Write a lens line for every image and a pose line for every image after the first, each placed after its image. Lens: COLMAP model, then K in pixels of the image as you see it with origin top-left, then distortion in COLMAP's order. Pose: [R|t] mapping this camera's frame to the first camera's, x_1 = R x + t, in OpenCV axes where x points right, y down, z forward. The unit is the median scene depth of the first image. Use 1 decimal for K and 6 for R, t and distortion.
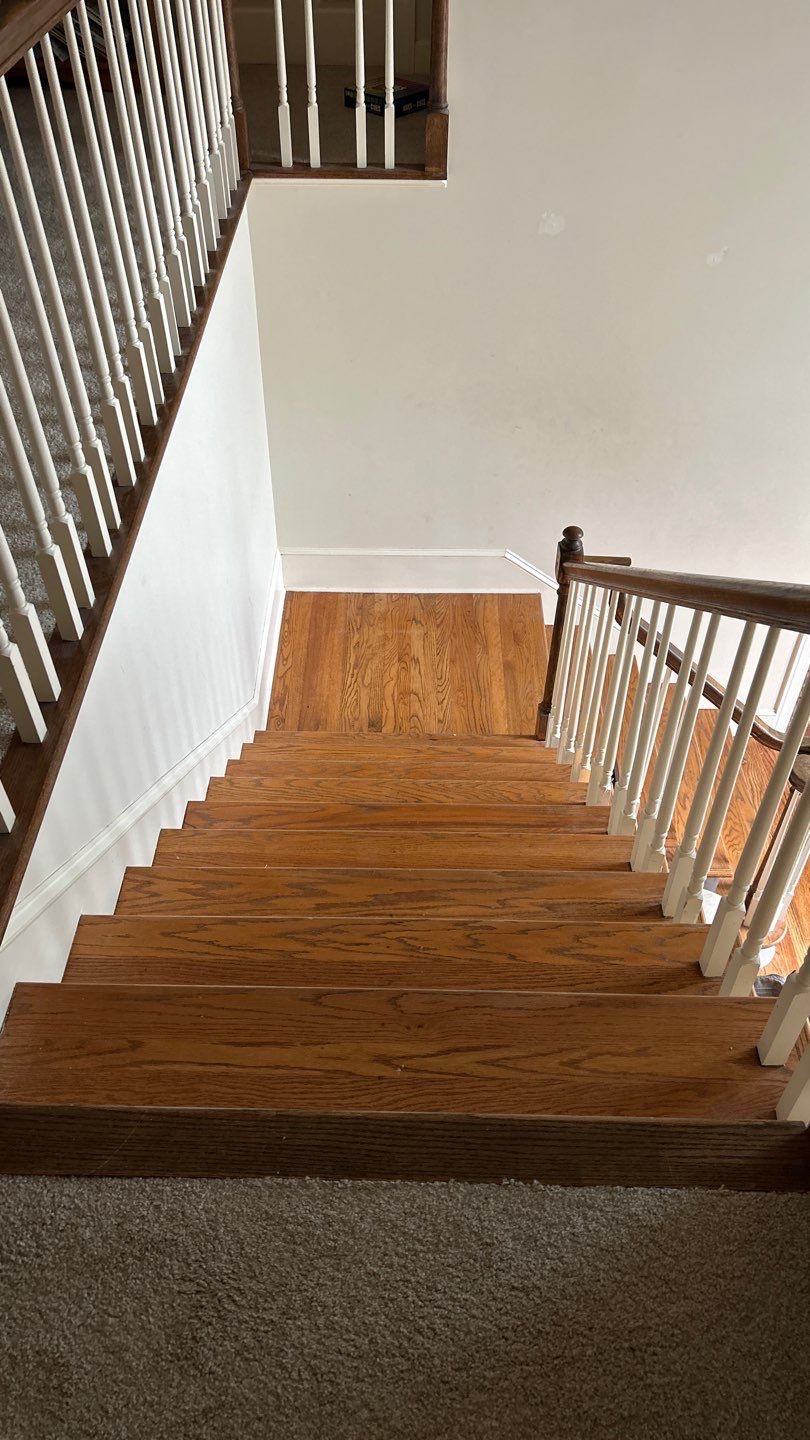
lens RADIAL K [[1082.9, 0, 415.8], [0, 1082.9, 718.8], [0, 0, 1]] dist [0.060966, -0.059825]
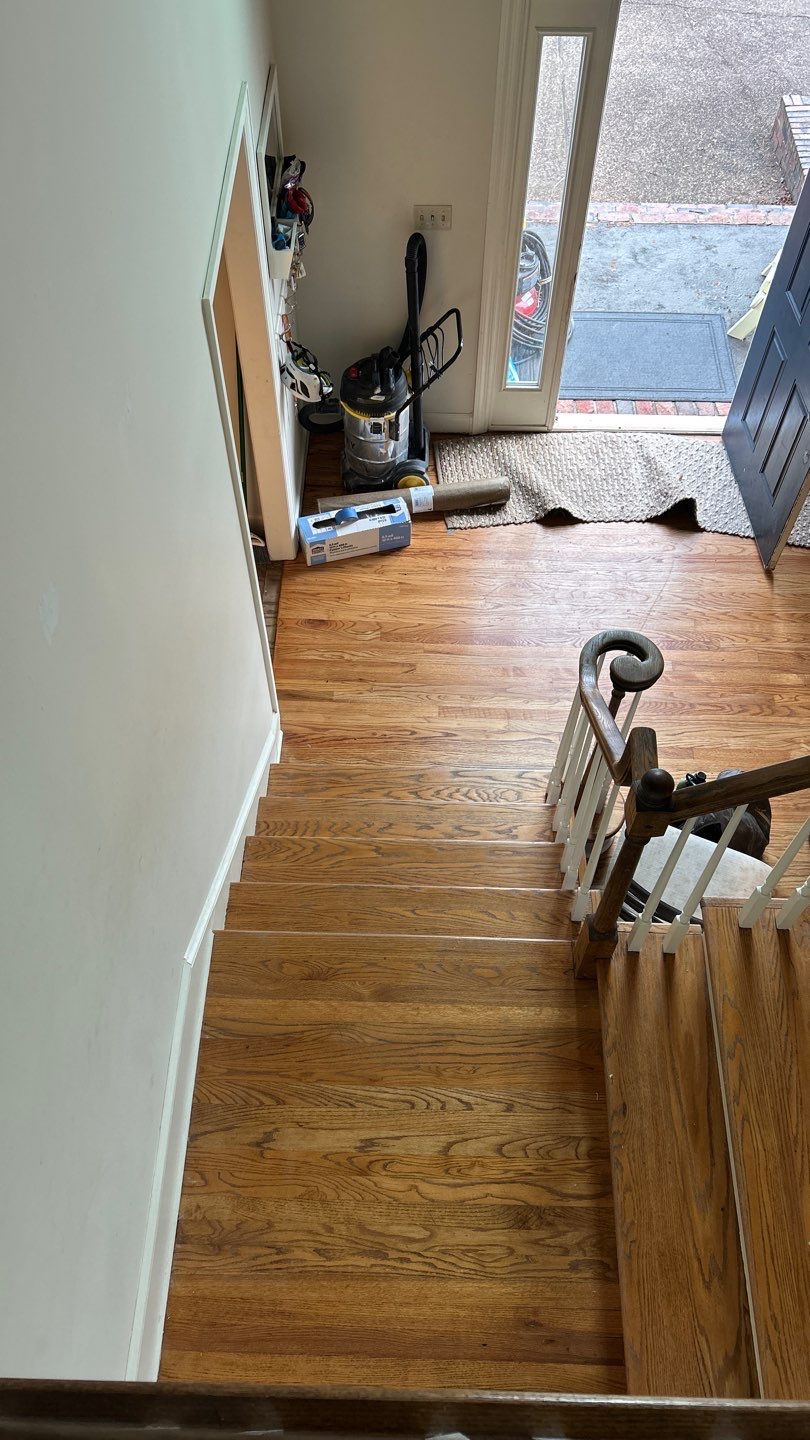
lens RADIAL K [[1082.9, 0, 407.3], [0, 1082.9, 741.5], [0, 0, 1]] dist [0.060966, -0.059825]
pose [[0.026922, -0.849435, 0.527005, -0.128742], [0.696419, 0.394144, 0.599710, -0.489270], [-0.717131, 0.350871, 0.602174, 0.542303]]
